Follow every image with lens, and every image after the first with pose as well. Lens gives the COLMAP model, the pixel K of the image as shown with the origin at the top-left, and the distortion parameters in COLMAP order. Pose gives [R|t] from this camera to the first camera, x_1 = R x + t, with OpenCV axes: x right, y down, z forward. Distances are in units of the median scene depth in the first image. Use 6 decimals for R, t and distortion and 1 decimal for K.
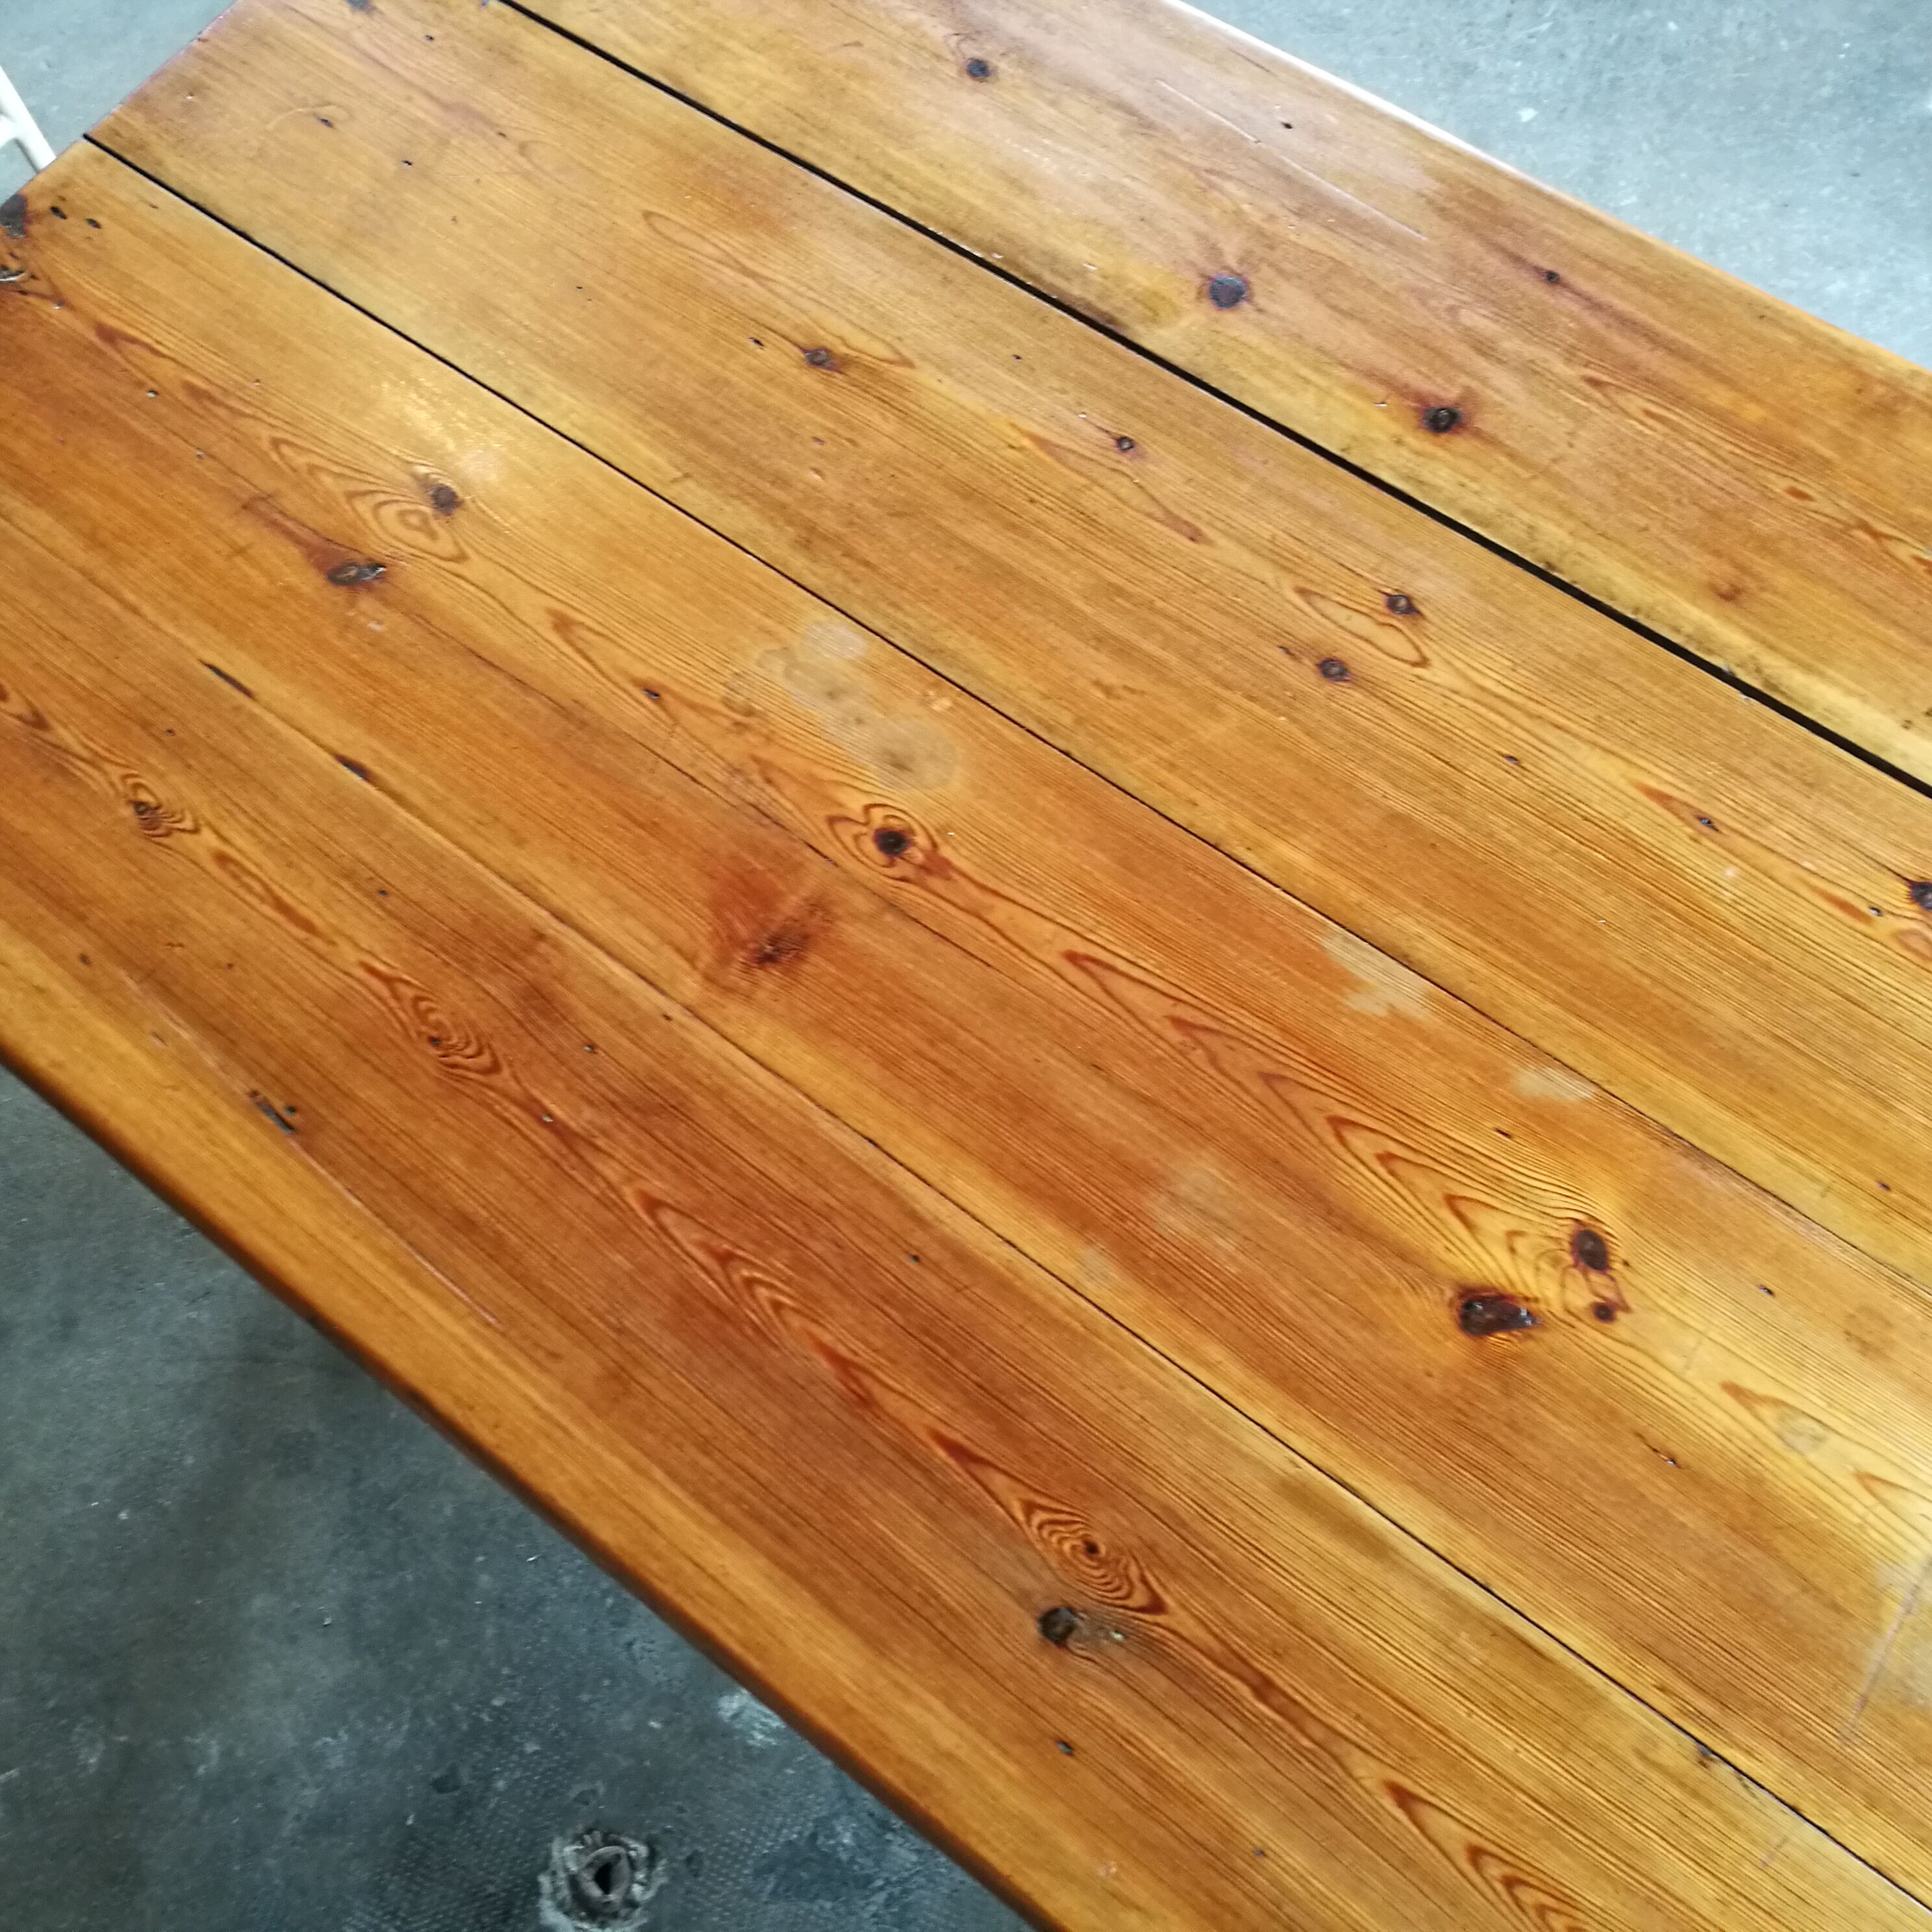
lens RADIAL K [[1976.6, 0, 966.8], [0, 1976.6, 1014.6], [0, 0, 1]] dist [0.054301, -0.167347]
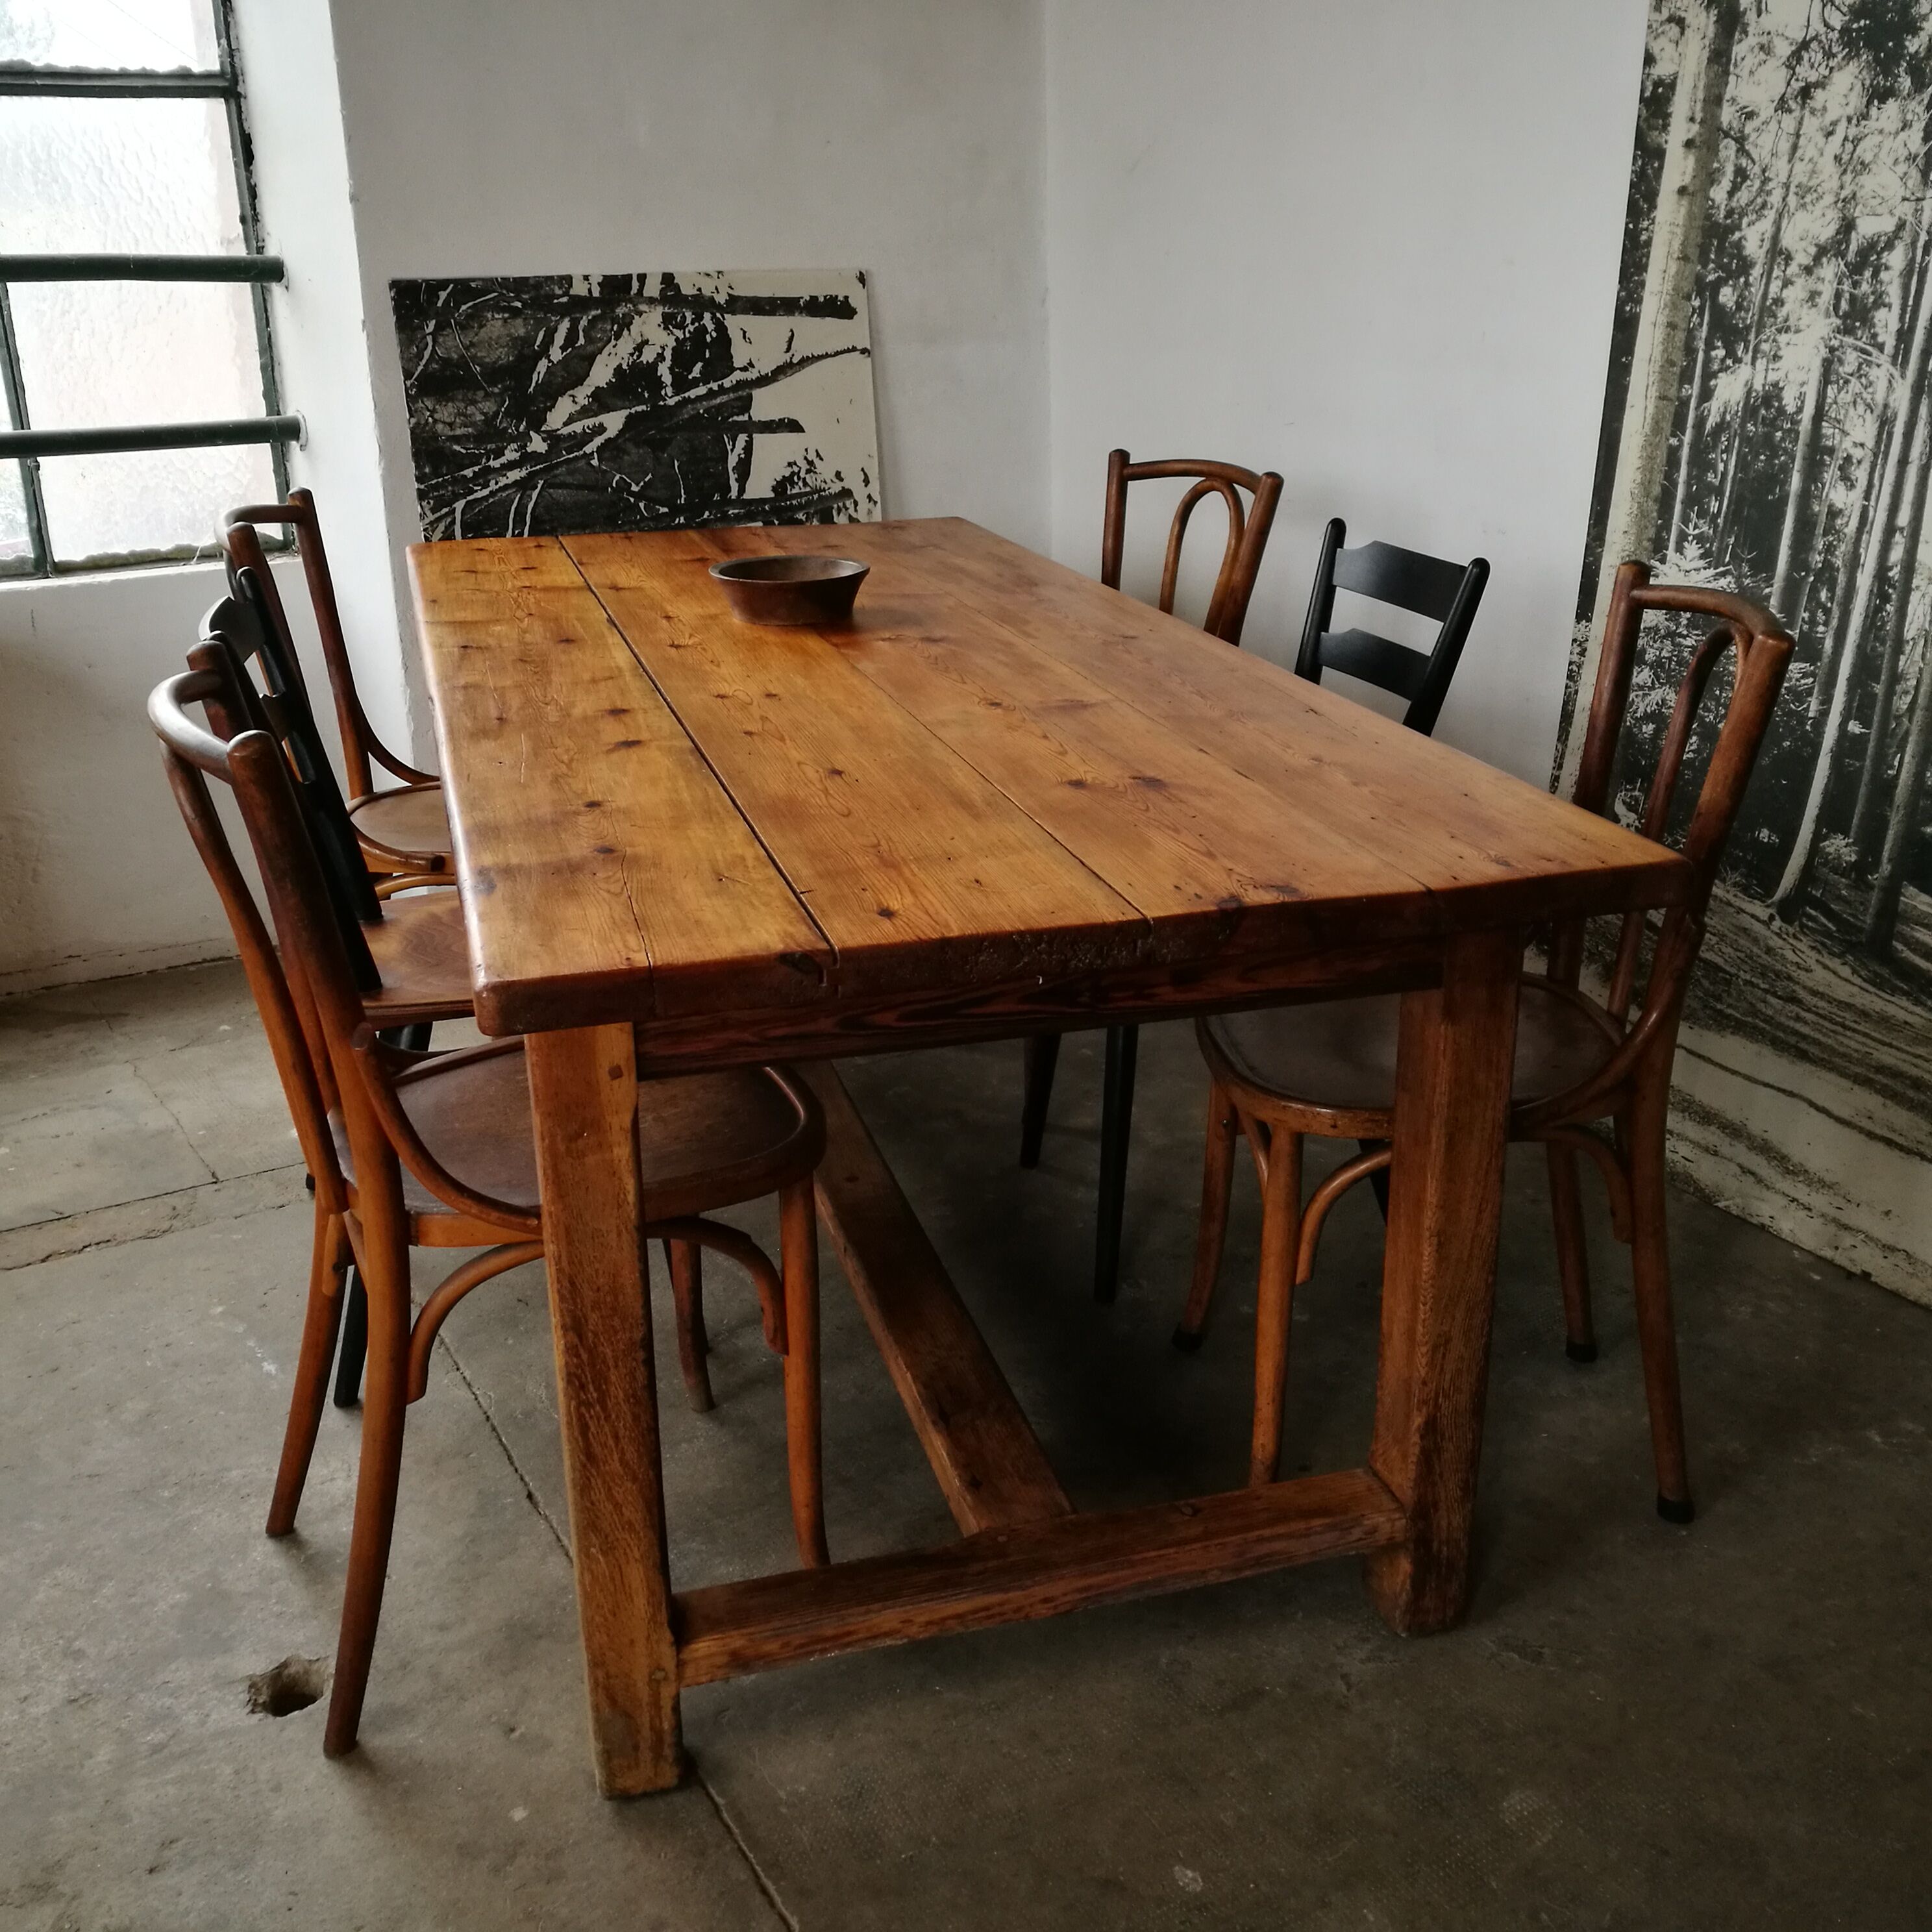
lens RADIAL K [[2003.1, 0, 973.4], [0, 2003.1, 996.0], [0, 0, 1]] dist [-0.028190, 0.050672]
pose [[-0.794508, -0.166571, 0.583962, -1.335617], [0.580481, 0.074066, 0.810898, -1.833670], [-0.178324, 0.983244, 0.037845, 1.279589]]
